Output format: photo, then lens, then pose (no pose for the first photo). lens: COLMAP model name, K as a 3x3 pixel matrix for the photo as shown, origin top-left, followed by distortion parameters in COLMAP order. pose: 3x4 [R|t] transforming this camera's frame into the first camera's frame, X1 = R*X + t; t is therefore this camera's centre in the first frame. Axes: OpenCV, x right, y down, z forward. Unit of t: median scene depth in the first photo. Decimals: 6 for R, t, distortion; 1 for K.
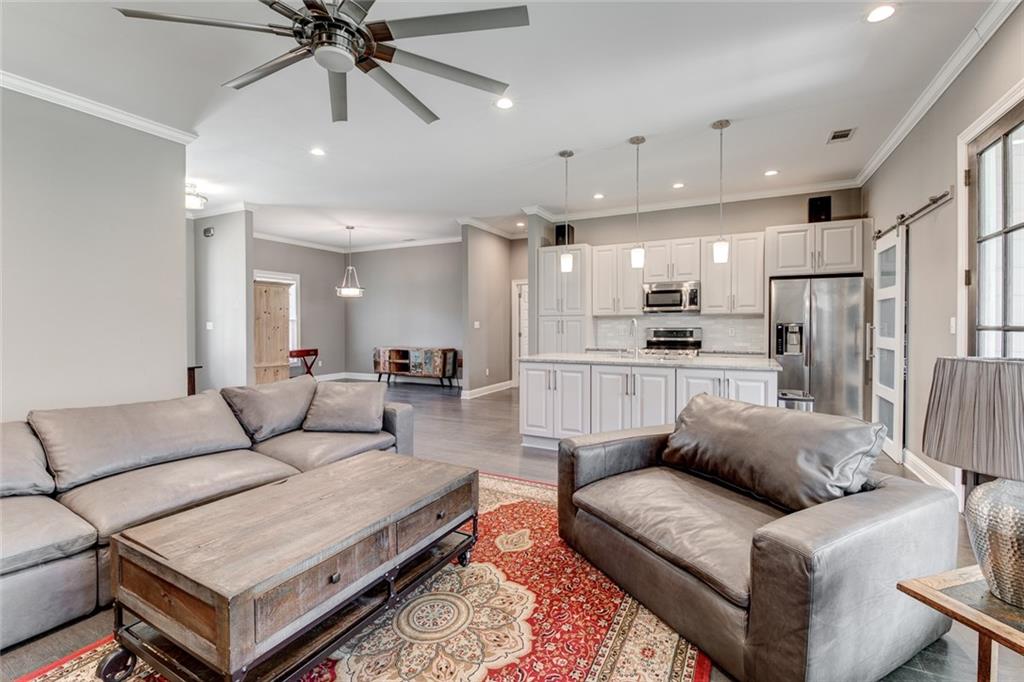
lens RADIAL K [[461.3, 0, 506.4], [0, 461.3, 334.2], [0, 0, 1]] dist [0.001766, -0.005277]
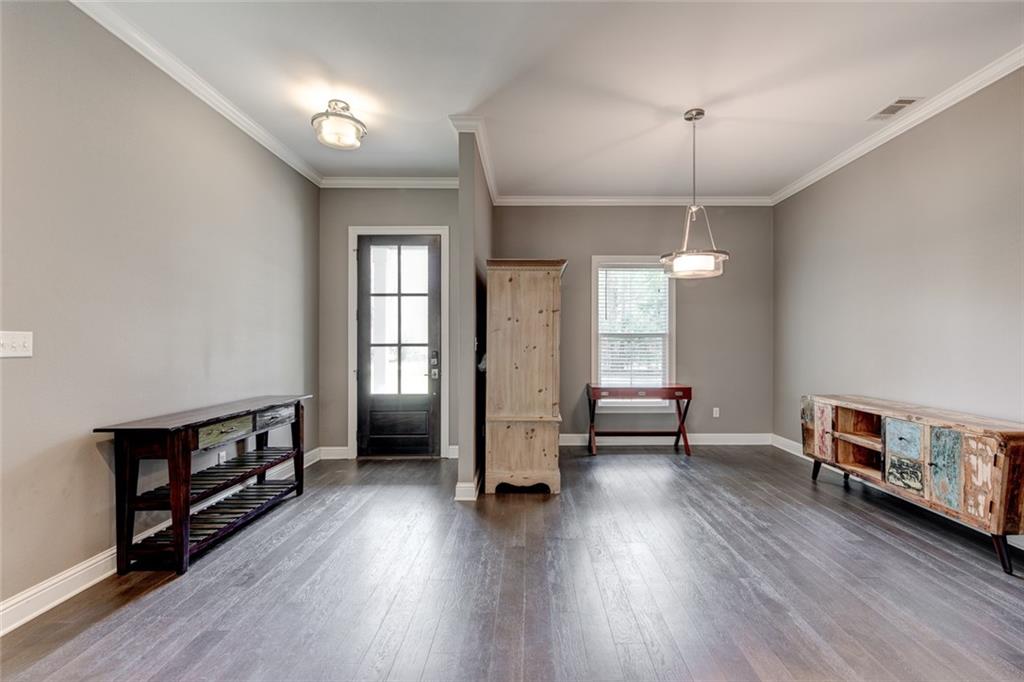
lens RADIAL K [[461.3, 0, 516.8], [0, 461.3, 341.5], [0, 0, 1]] dist [0.001766, -0.005277]
pose [[0.476257, 0.001894, -0.879304, -0.045472], [-0.021375, 0.999727, -0.009424, -0.016004], [0.879046, 0.023283, 0.476167, 0.753609]]
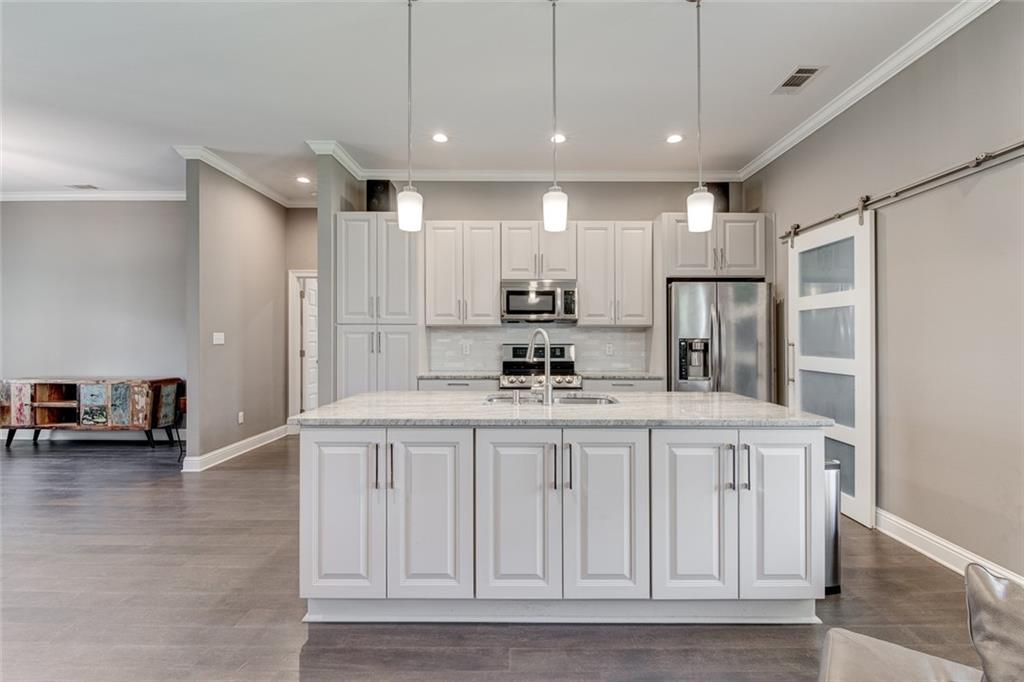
lens RADIAL K [[461.3, 0, 533.6], [0, 461.3, 340.0], [0, 0, 1]] dist [0.001766, -0.005277]
pose [[0.880619, 0.003743, 0.473811, 0.010646], [0.005006, 0.999839, -0.017204, -0.006998], [-0.473799, 0.017522, 0.880459, 0.329985]]
